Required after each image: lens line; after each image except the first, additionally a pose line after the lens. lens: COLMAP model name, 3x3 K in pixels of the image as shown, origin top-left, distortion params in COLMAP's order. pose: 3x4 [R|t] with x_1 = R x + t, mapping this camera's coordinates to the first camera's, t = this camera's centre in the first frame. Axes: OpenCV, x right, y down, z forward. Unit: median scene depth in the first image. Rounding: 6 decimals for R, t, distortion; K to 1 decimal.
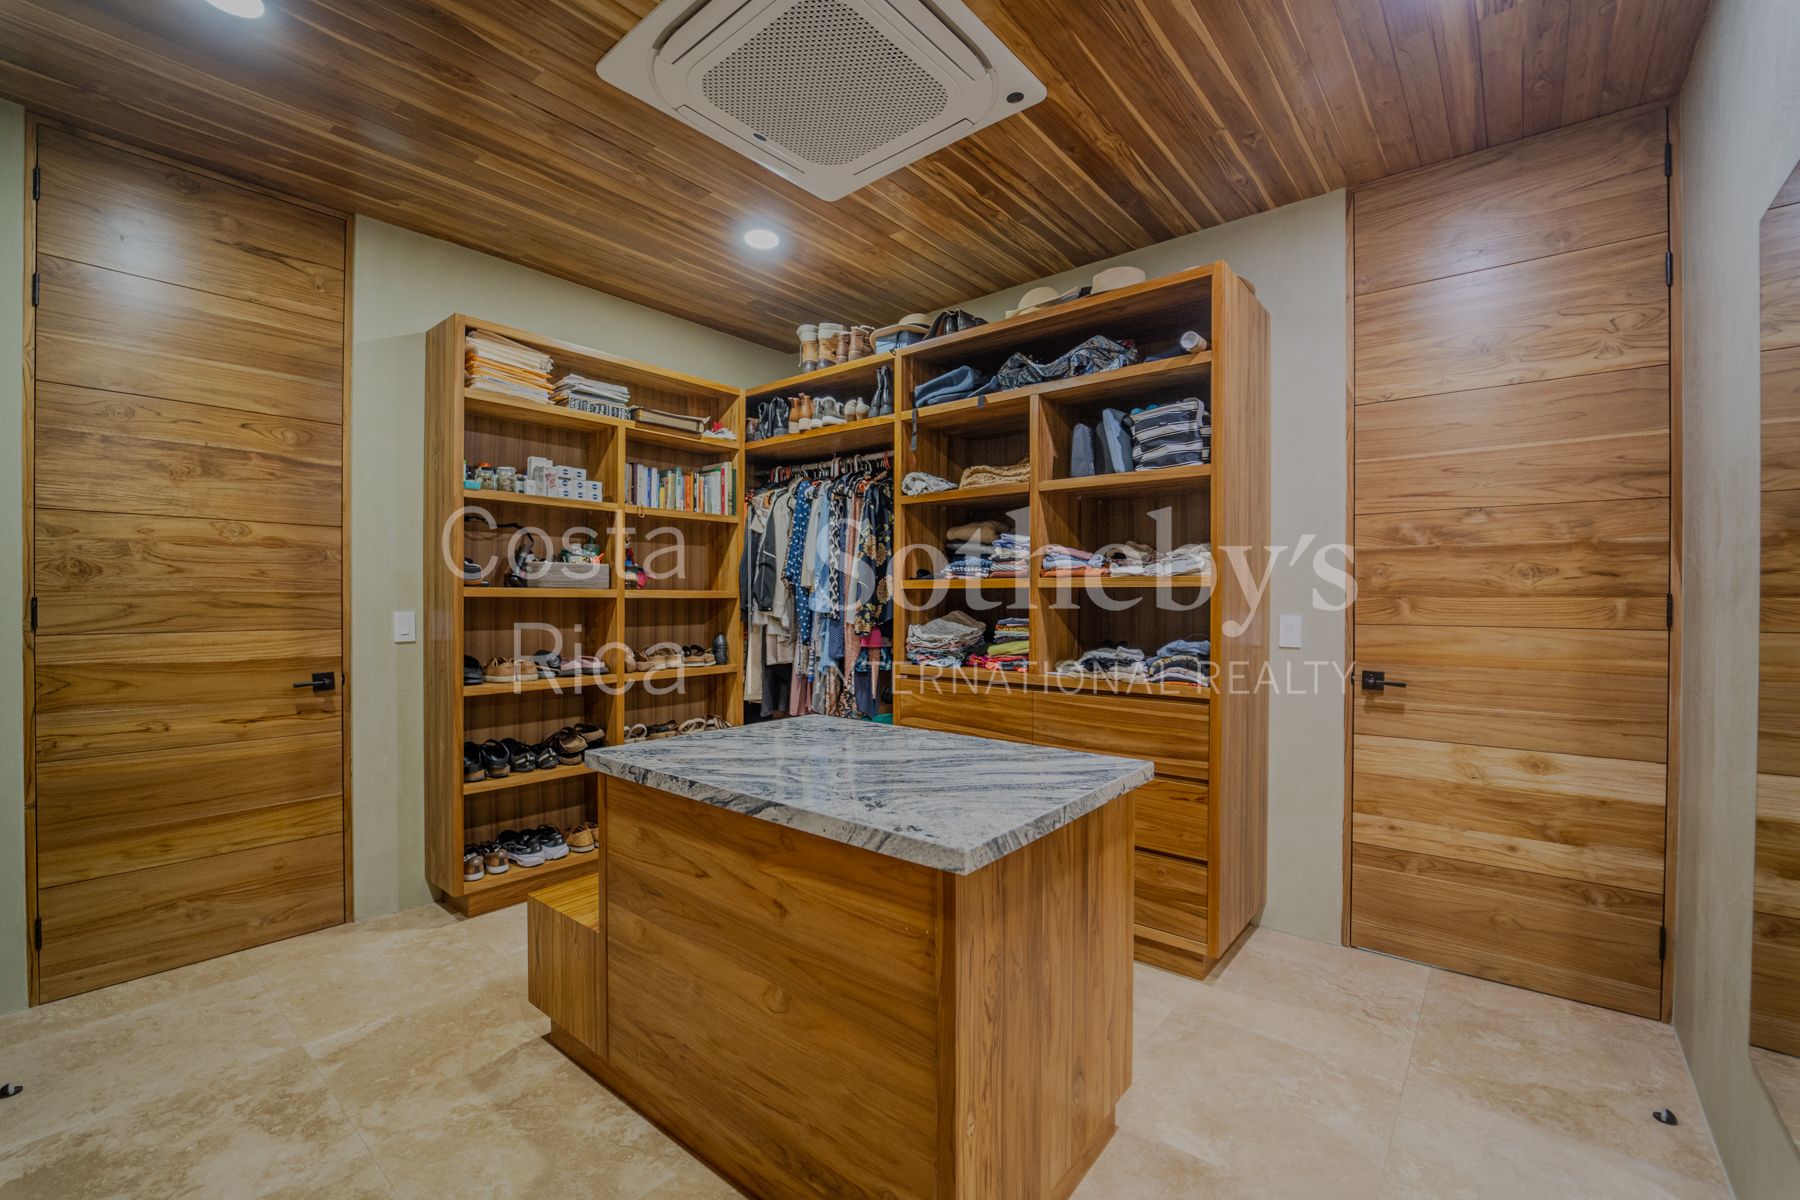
lens RADIAL K [[768.4, 0, 900.0], [0, 768.4, 600.0], [0, 0, 1]] dist [-0.000544, -0.000153]
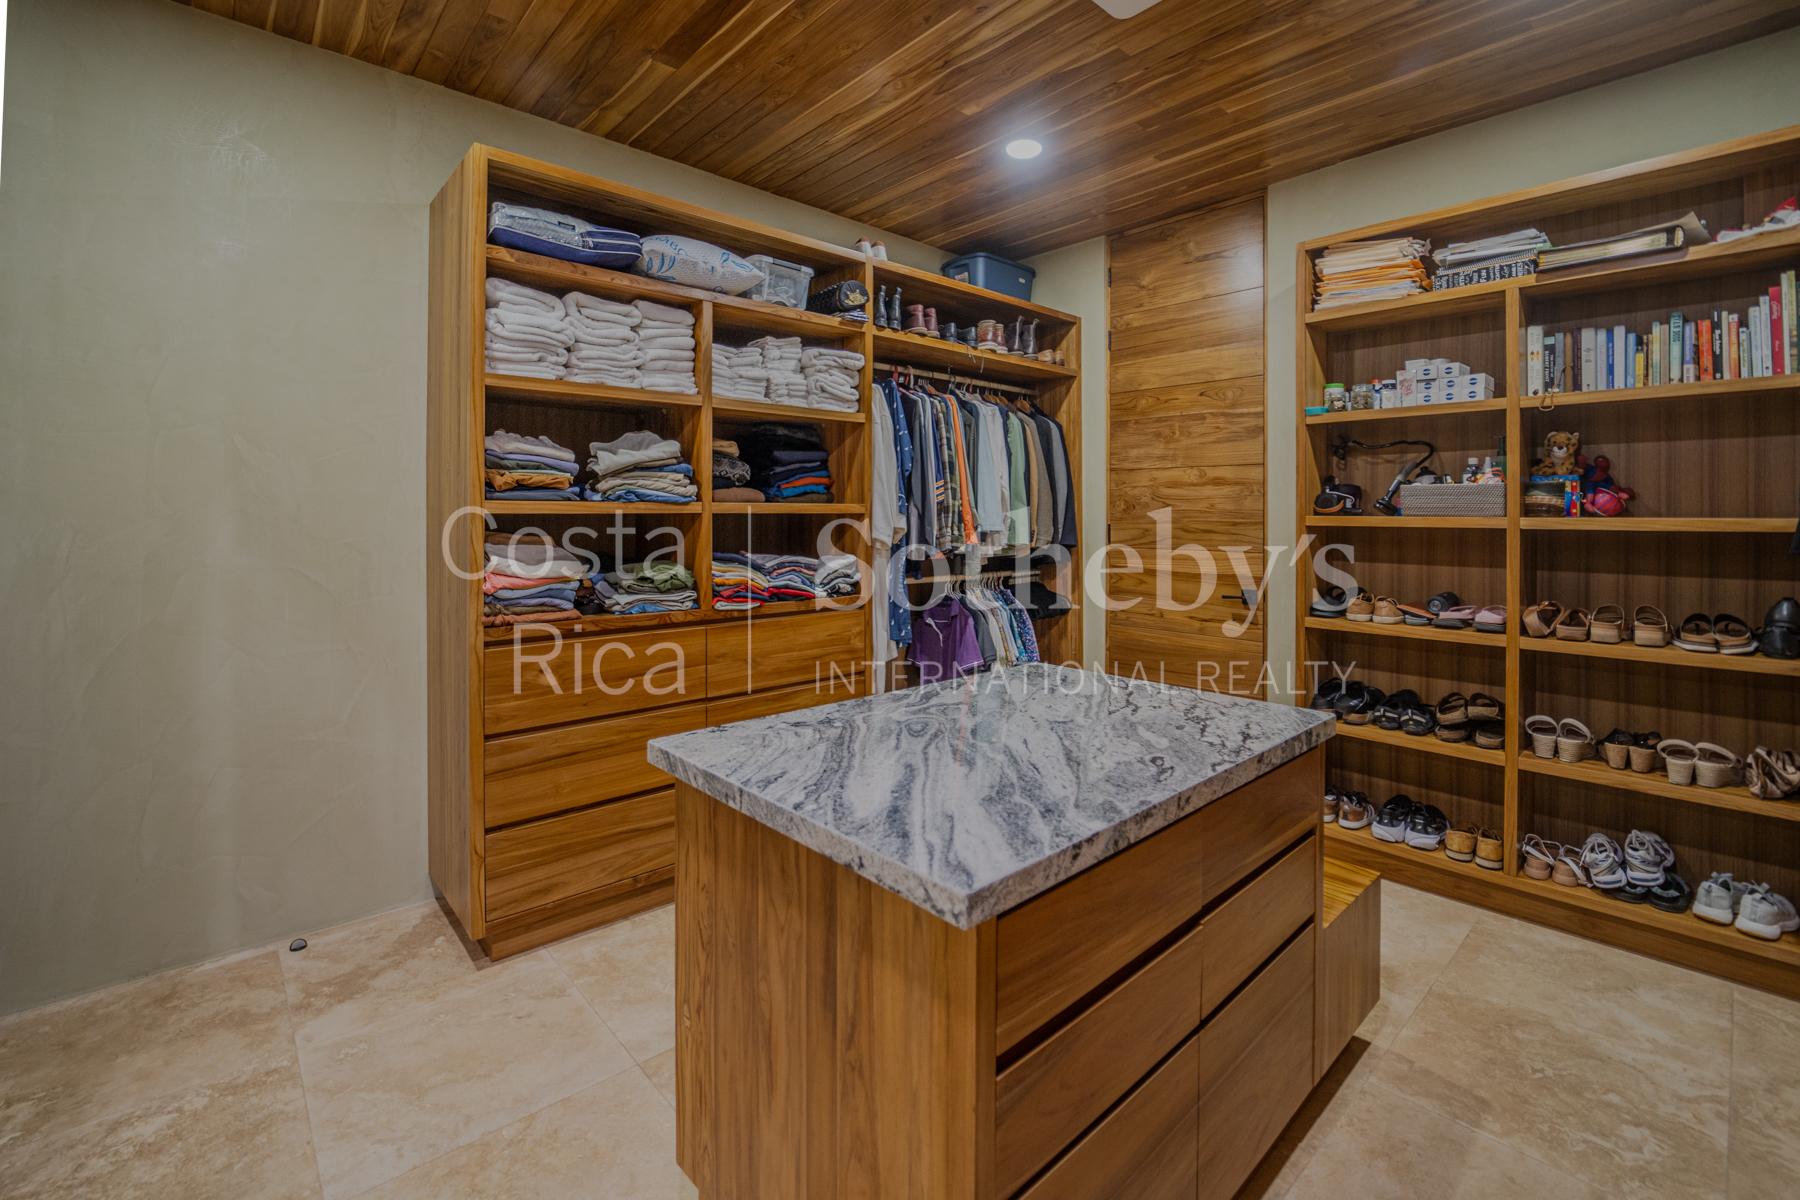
lens RADIAL K [[768.6, 0, 892.1], [0, 768.6, 517.5], [0, 0, 1]] dist [-0.022217, -0.000047]
pose [[-0.140476, -0.004523, -0.990074, 0.406203], [-0.010586, 0.999939, -0.003067, -0.005194], [0.990027, 0.010050, -0.140515, 0.524377]]
